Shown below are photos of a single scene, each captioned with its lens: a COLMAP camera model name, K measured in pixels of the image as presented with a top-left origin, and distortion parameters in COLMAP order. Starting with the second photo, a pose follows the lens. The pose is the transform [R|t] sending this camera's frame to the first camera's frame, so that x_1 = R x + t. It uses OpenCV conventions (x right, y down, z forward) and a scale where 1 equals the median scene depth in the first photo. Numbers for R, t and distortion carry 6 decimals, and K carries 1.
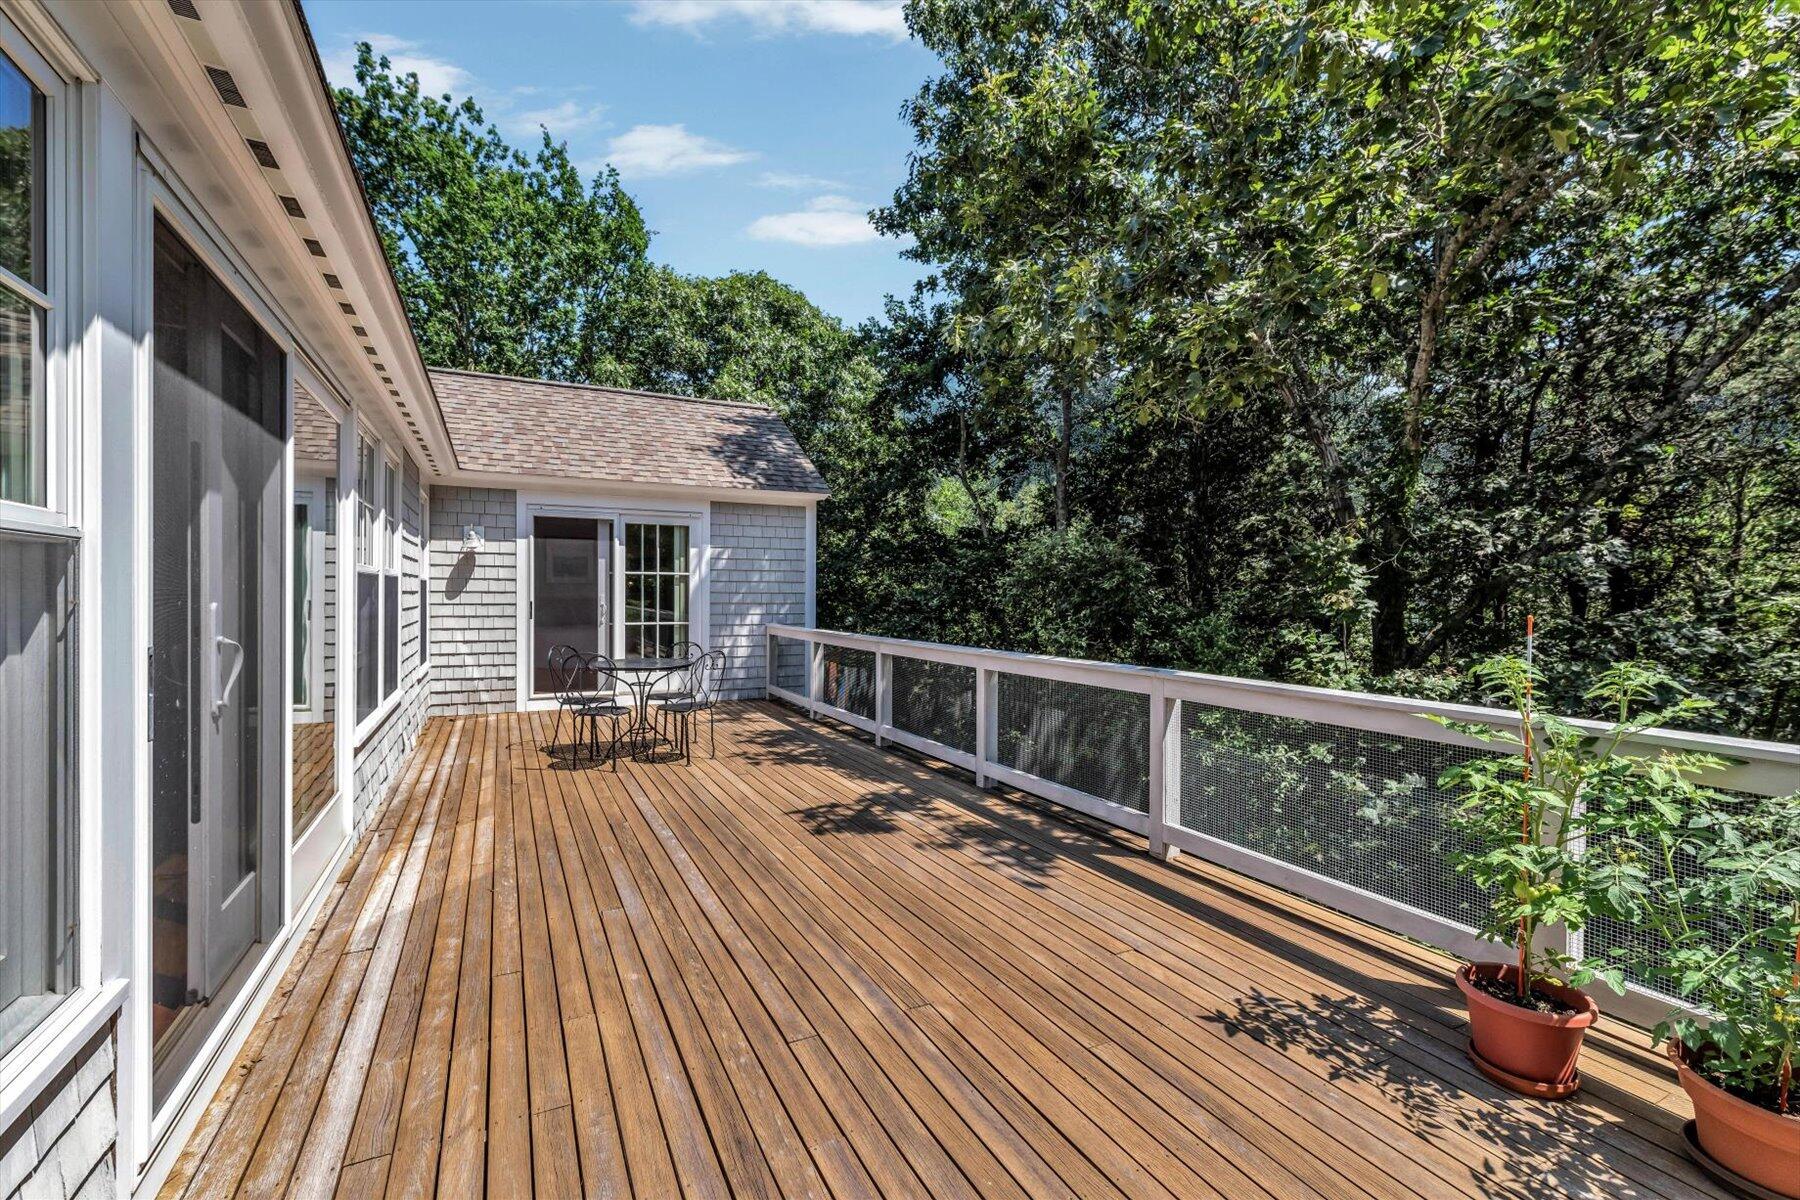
lens RADIAL K [[769.6, 0, 900.0], [0, 769.6, 600.0], [0, 0, 1]] dist [-0.002679, -0.000589]
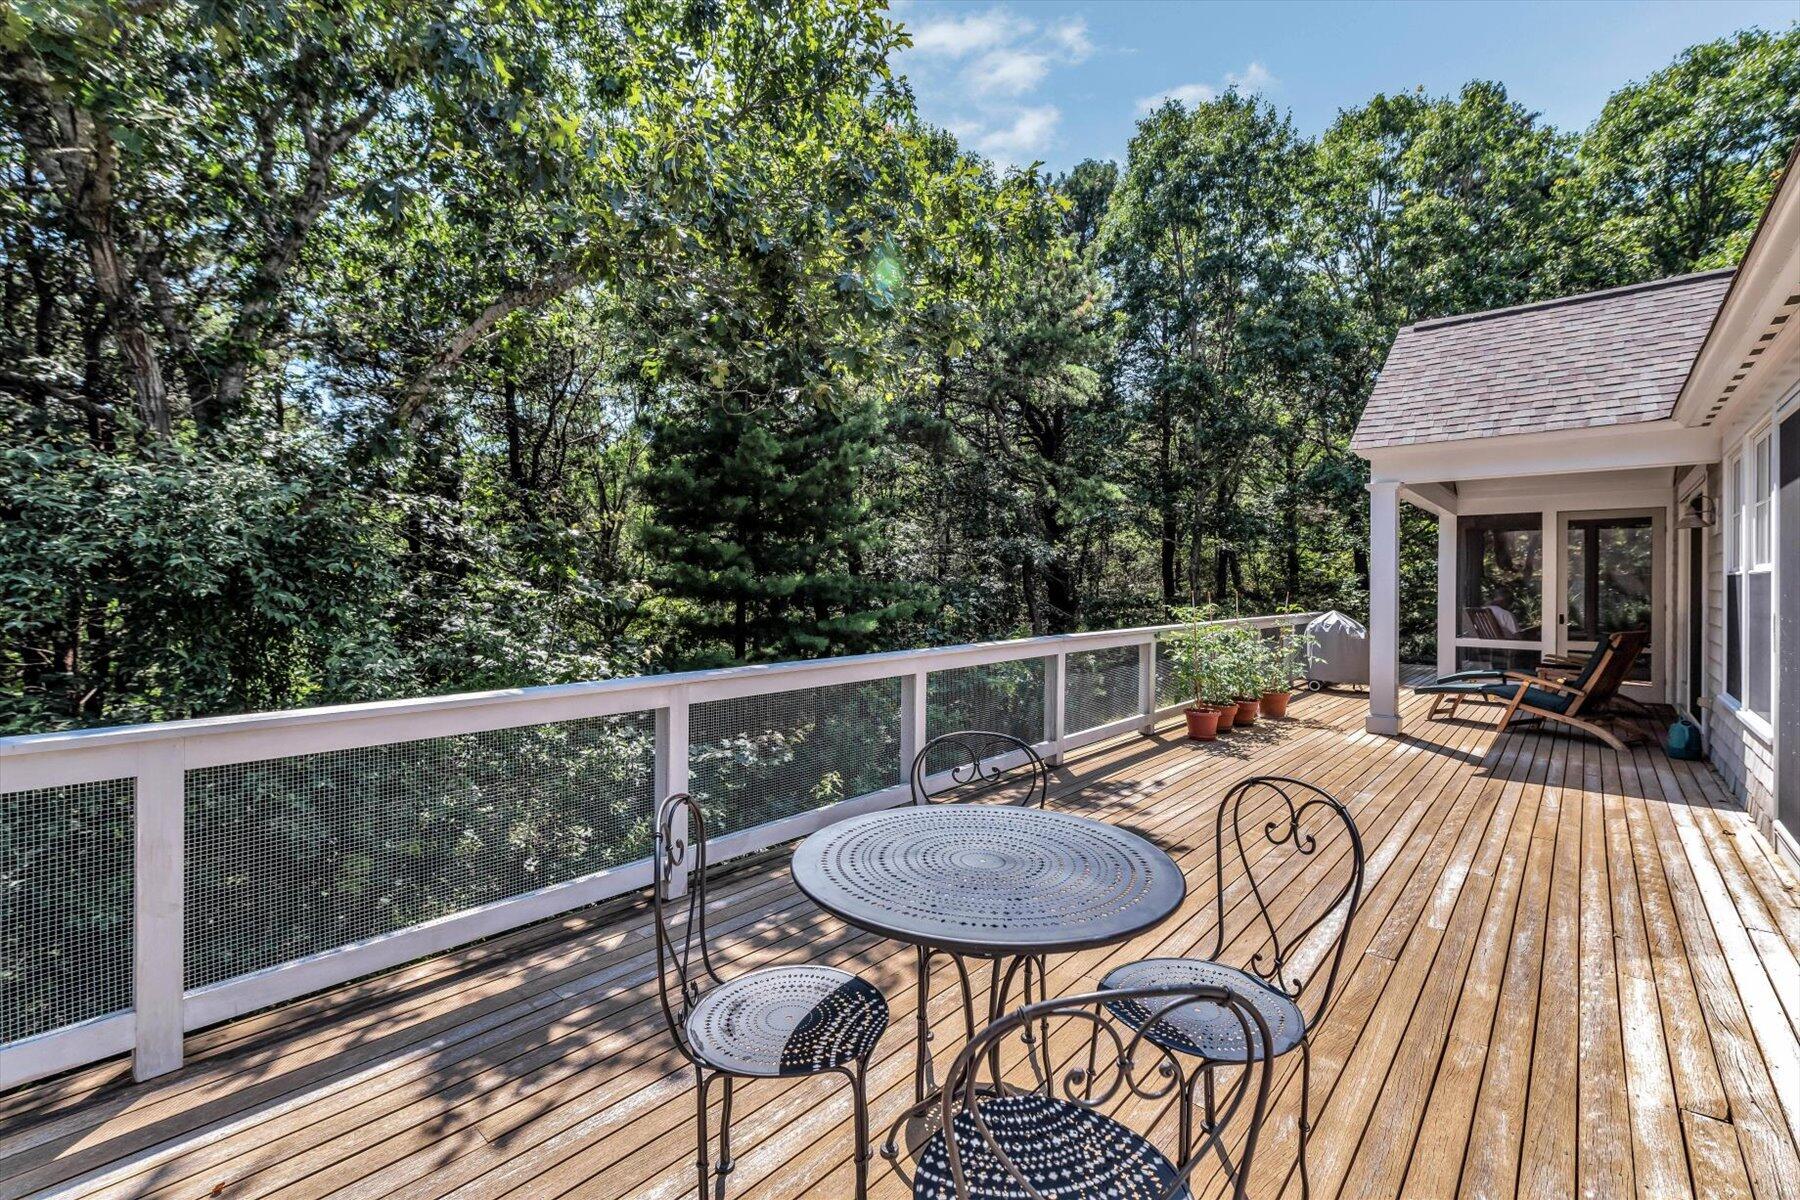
lens RADIAL K [[804.7, 0, 929.6], [0, 804.7, 585.0], [0, 0, 1]] dist [-0.001014, -0.000300]
pose [[-0.394805, -0.011474, 0.918693, -0.837383], [0.000244, 0.999921, 0.012593, -0.010493], [-0.918765, 0.005196, -0.394771, 1.640165]]
